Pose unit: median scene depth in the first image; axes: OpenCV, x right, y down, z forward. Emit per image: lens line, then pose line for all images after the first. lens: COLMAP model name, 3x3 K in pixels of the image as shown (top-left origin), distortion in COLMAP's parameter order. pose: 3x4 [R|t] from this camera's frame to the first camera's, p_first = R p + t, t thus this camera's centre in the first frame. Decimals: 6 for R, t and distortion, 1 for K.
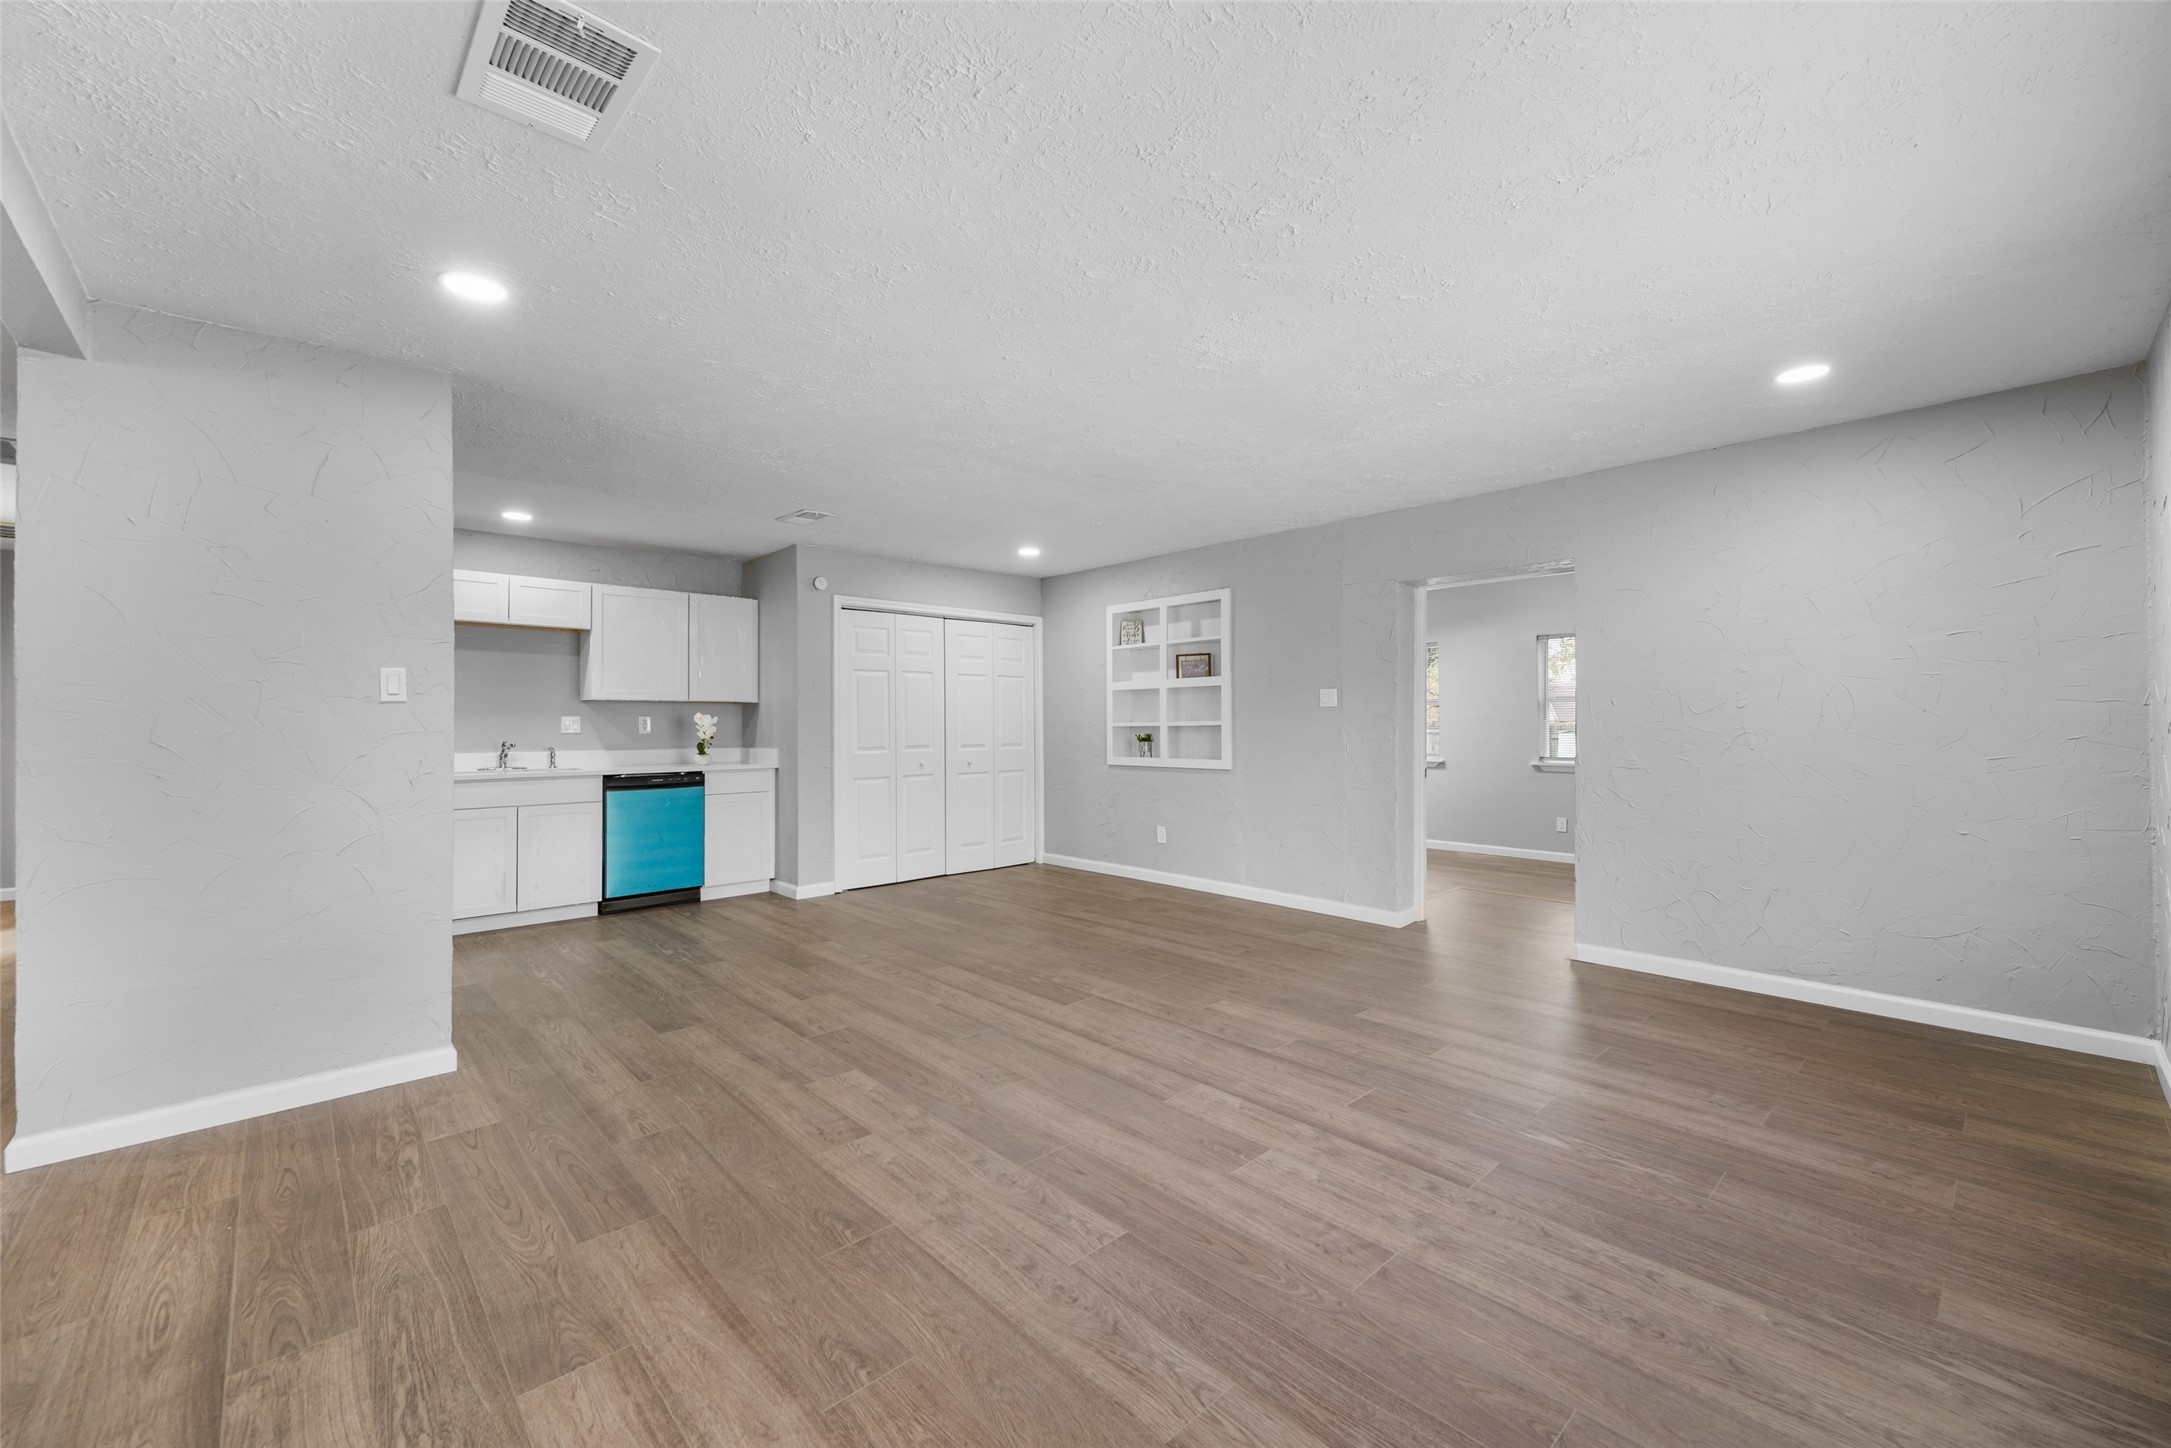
lens RADIAL K [[865.5, 0, 1091.2], [0, 865.5, 711.6], [0, 0, 1]] dist [0.009388, -0.002689]
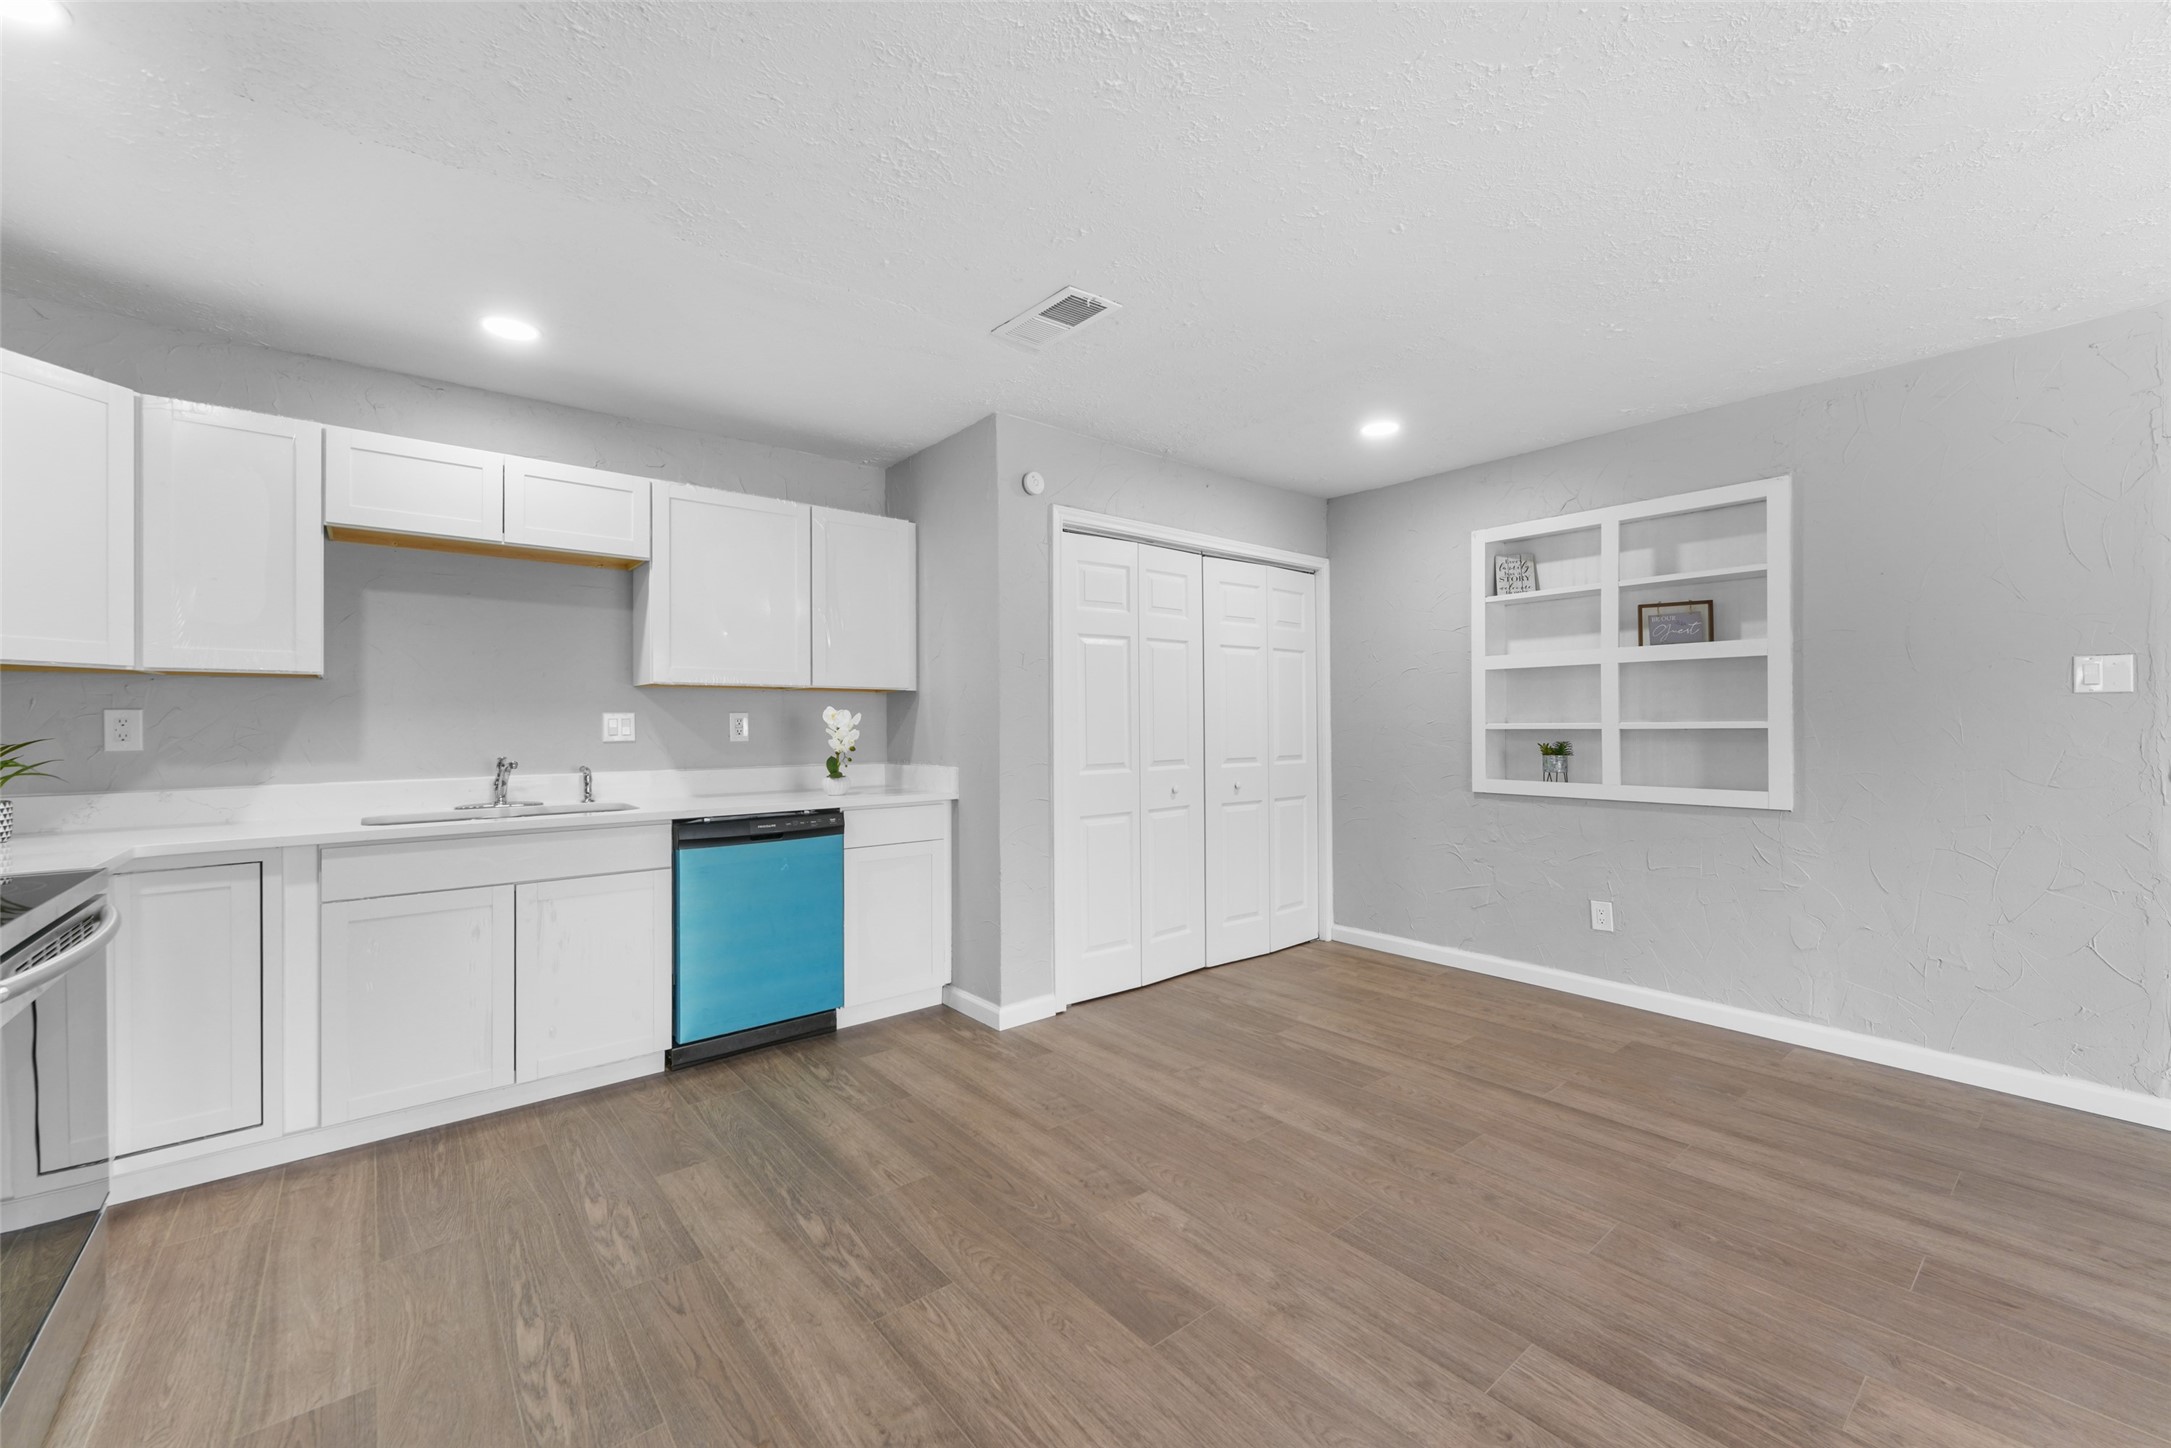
lens RADIAL K [[865.5, 0, 1096.8], [0, 865.5, 718.5], [0, 0, 1]] dist [0.009388, -0.002689]
pose [[0.998462, -0.000550, -0.055443, -0.333219], [0.001123, 0.999946, 0.010311, 0.004844], [0.055434, -0.010357, 0.998409, 0.590114]]
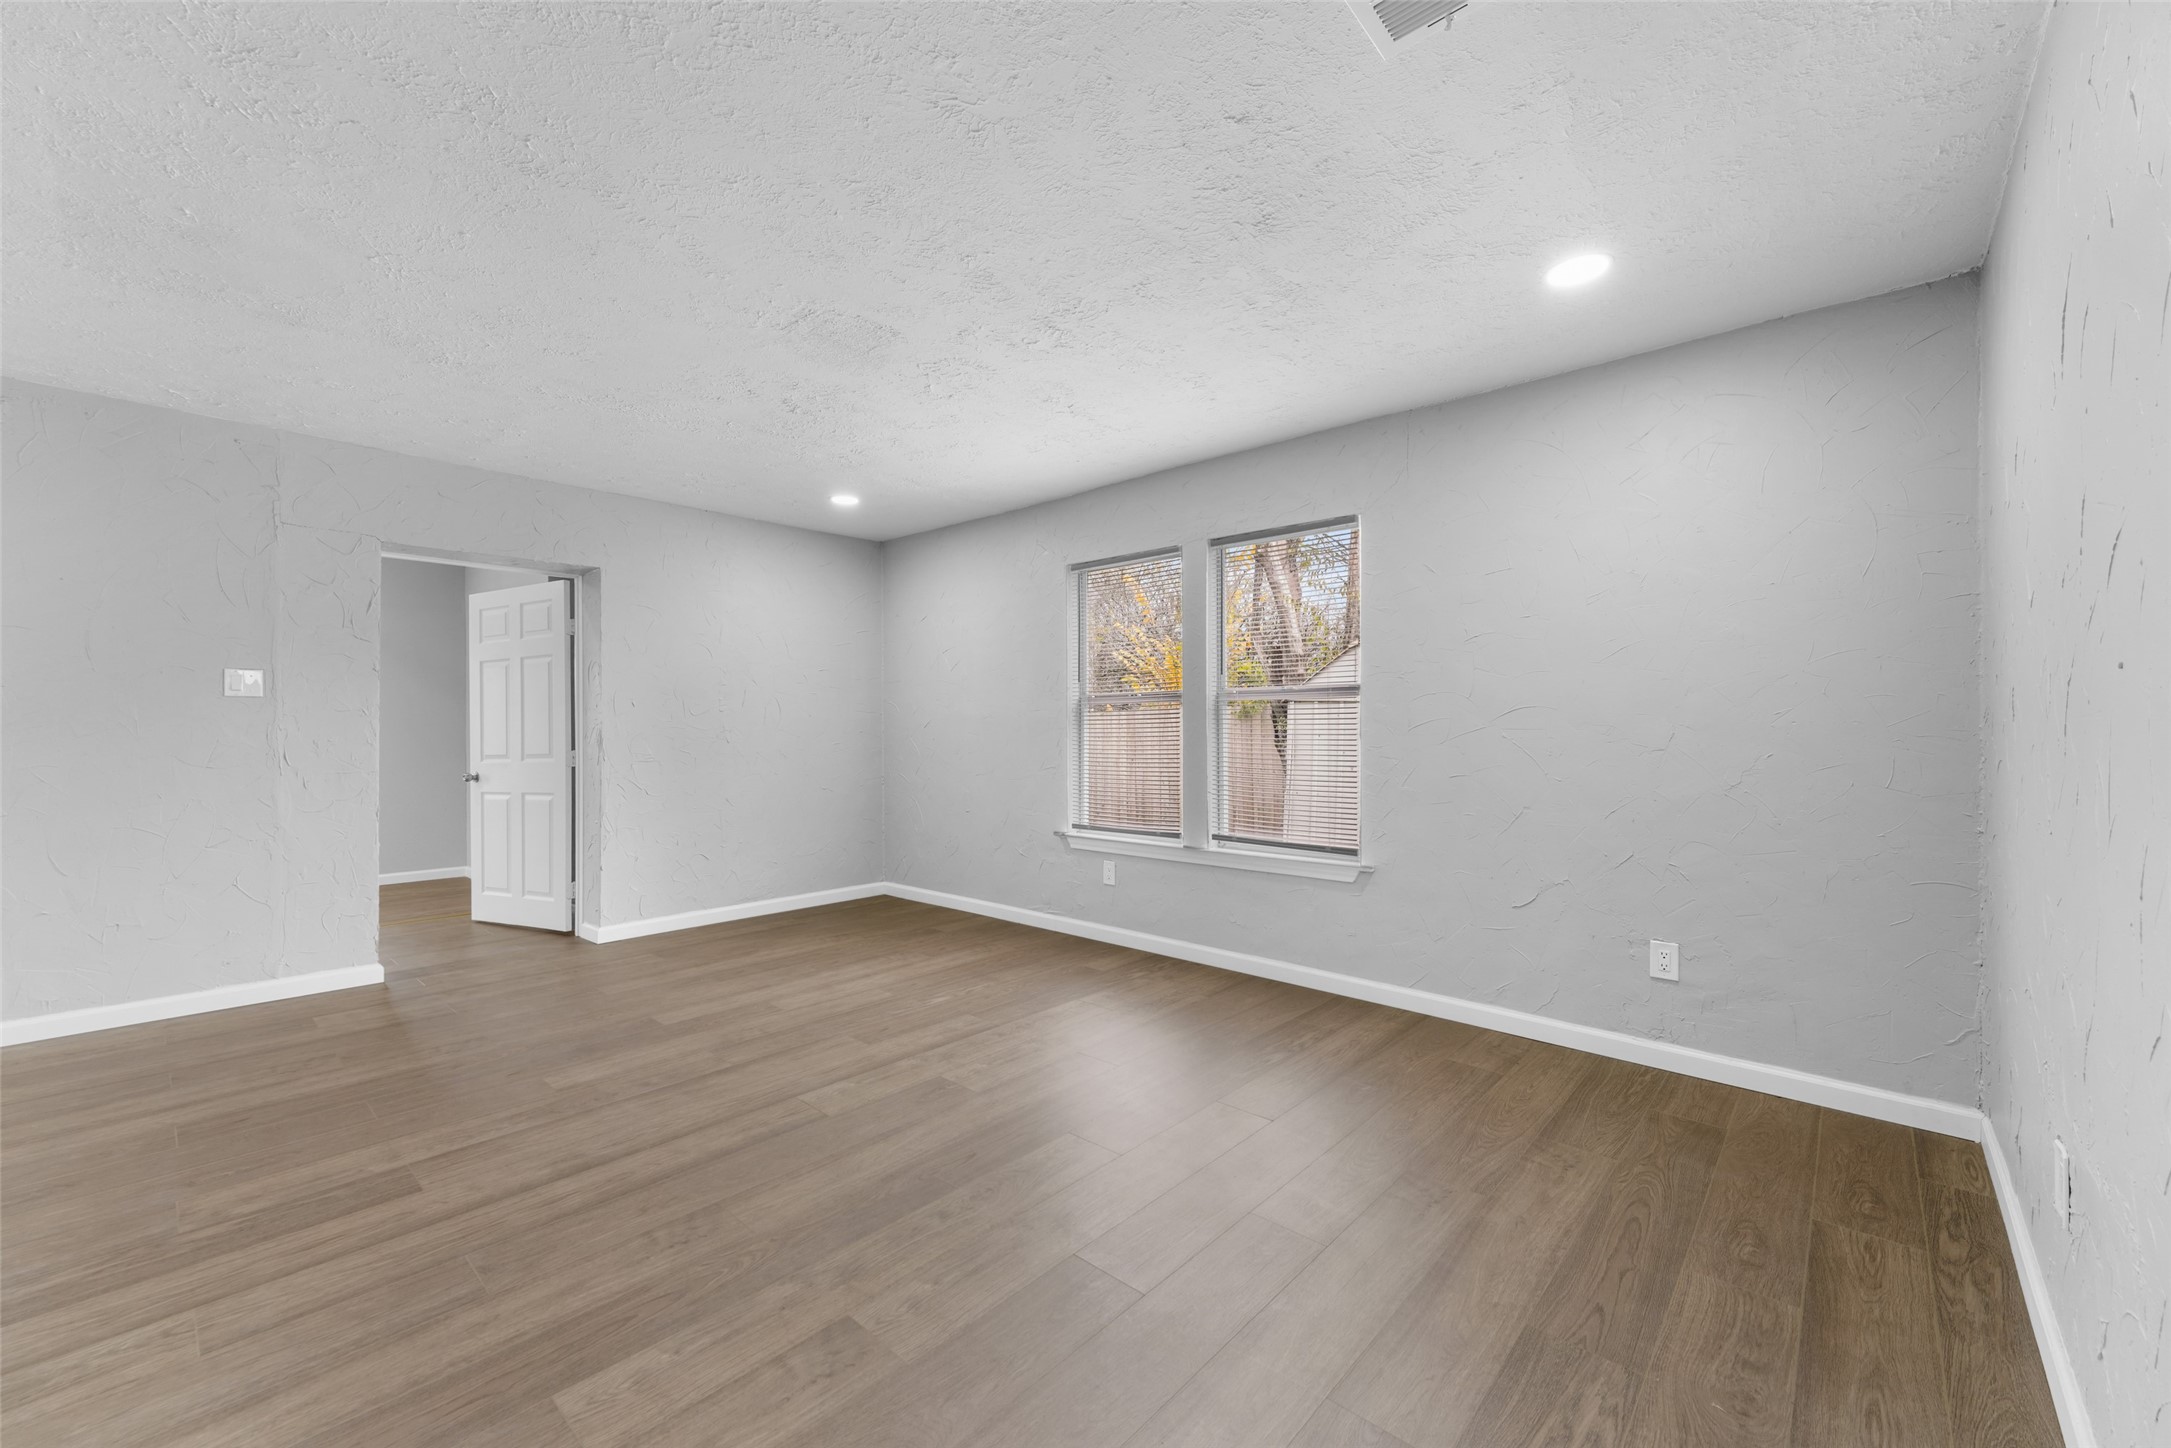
lens RADIAL K [[865.5, 0, 1040.4], [0, 865.5, 730.3], [0, 0, 1]] dist [0.009388, -0.002689]
pose [[-0.058172, 0.004193, 0.998298, -0.541779], [-0.006911, 0.999966, -0.004602, 0.024584], [-0.998283, -0.007167, -0.058141, 0.524632]]
